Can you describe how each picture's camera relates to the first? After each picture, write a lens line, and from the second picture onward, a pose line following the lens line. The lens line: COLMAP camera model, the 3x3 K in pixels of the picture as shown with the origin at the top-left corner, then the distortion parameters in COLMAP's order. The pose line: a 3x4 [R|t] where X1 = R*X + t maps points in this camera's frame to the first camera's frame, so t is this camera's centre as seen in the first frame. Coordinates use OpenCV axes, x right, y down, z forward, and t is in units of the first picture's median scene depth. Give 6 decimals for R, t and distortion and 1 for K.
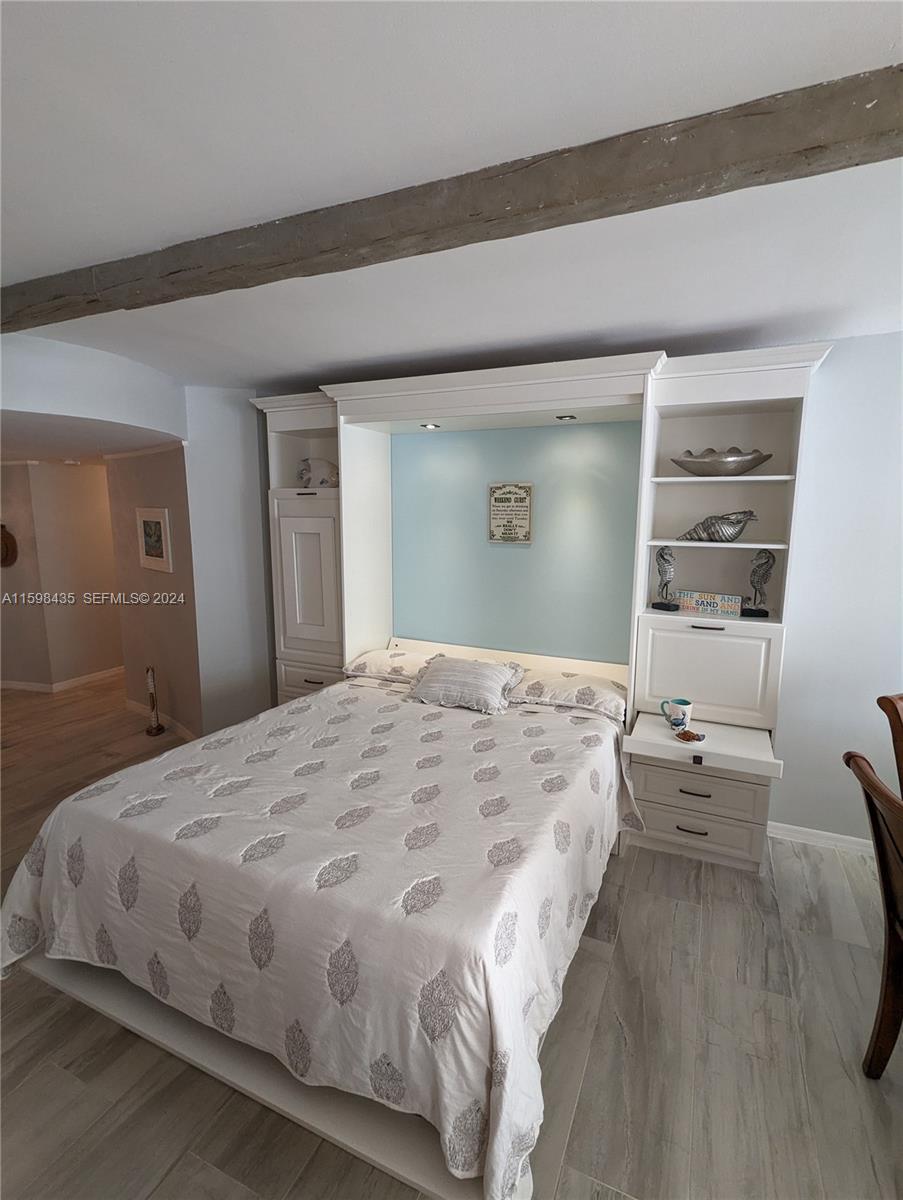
lens RADIAL K [[572.9, 0, 452.5], [0, 572.9, 595.7], [0, 0, 1]] dist [-0.002856, 0.003008]
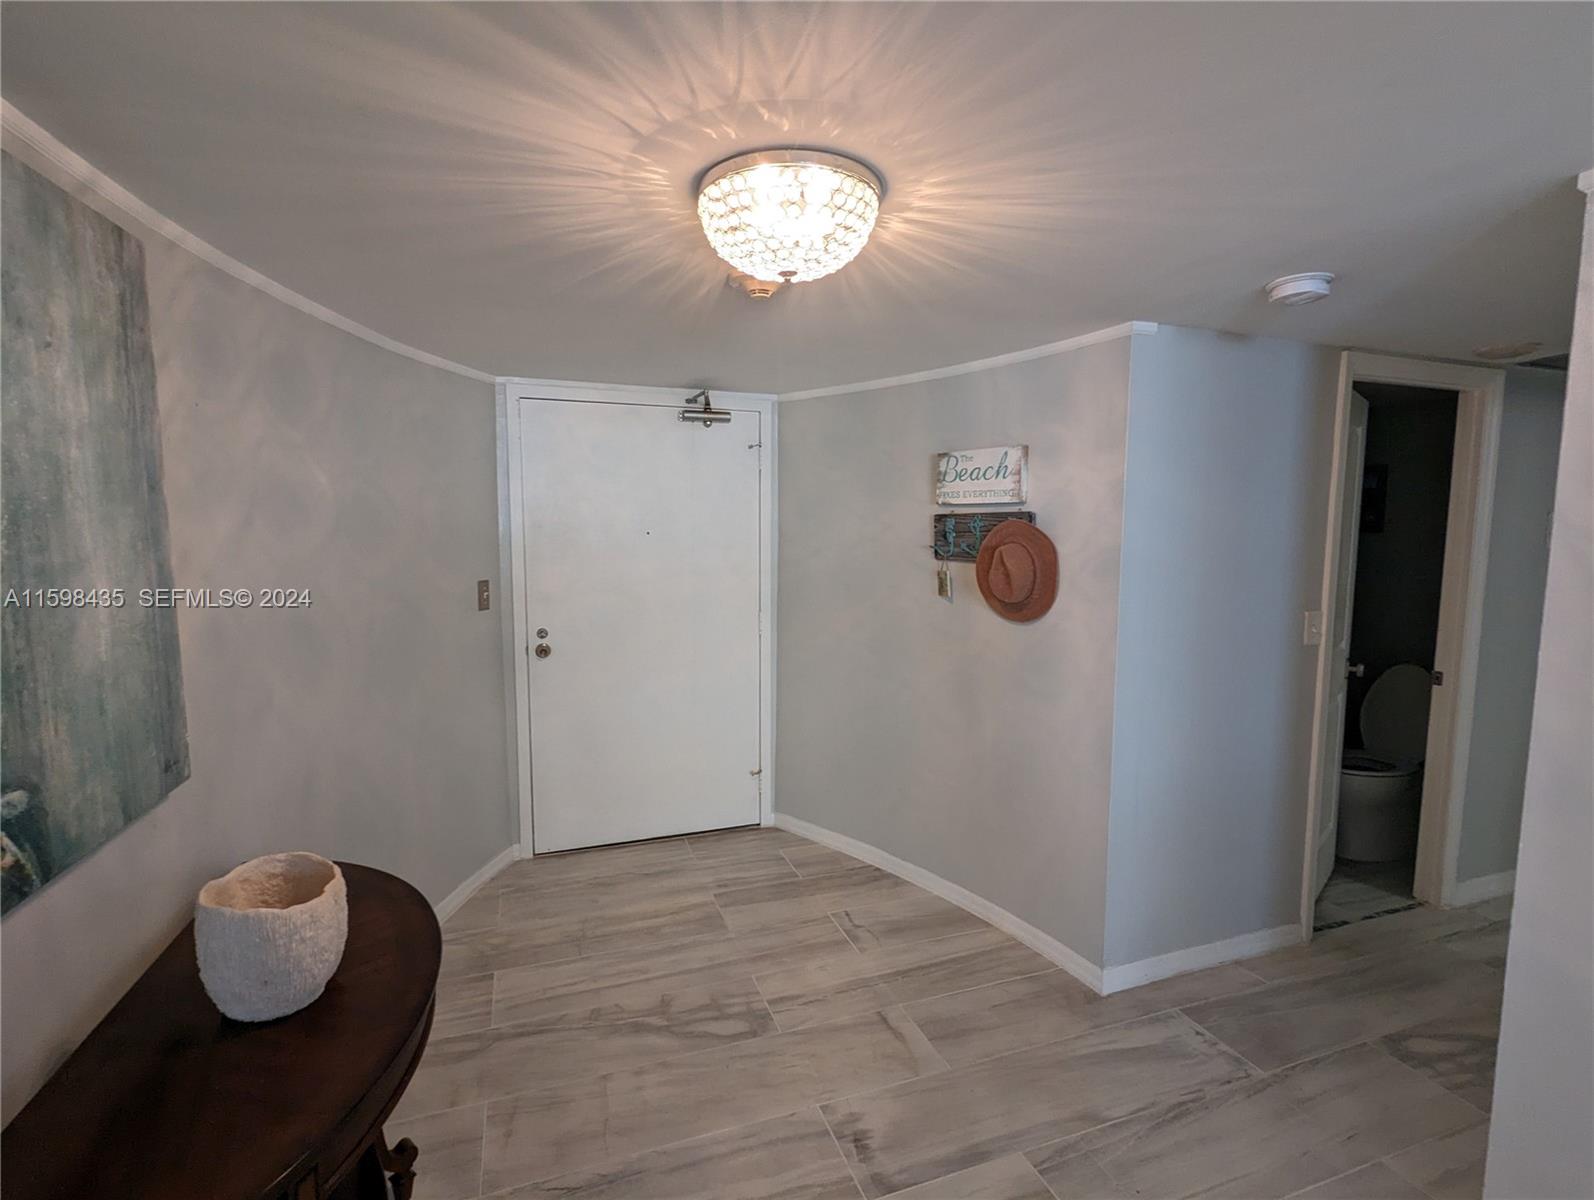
lens RADIAL K [[761.0, 0, 792.9], [0, 761.0, 599.9], [0, 0, 1]] dist [-0.002856, 0.003008]
pose [[0.703598, 0.076796, -0.706436, -1.068085], [-0.111635, 0.993744, -0.003158, -0.093694], [0.701774, 0.081085, 0.707770, 1.066318]]
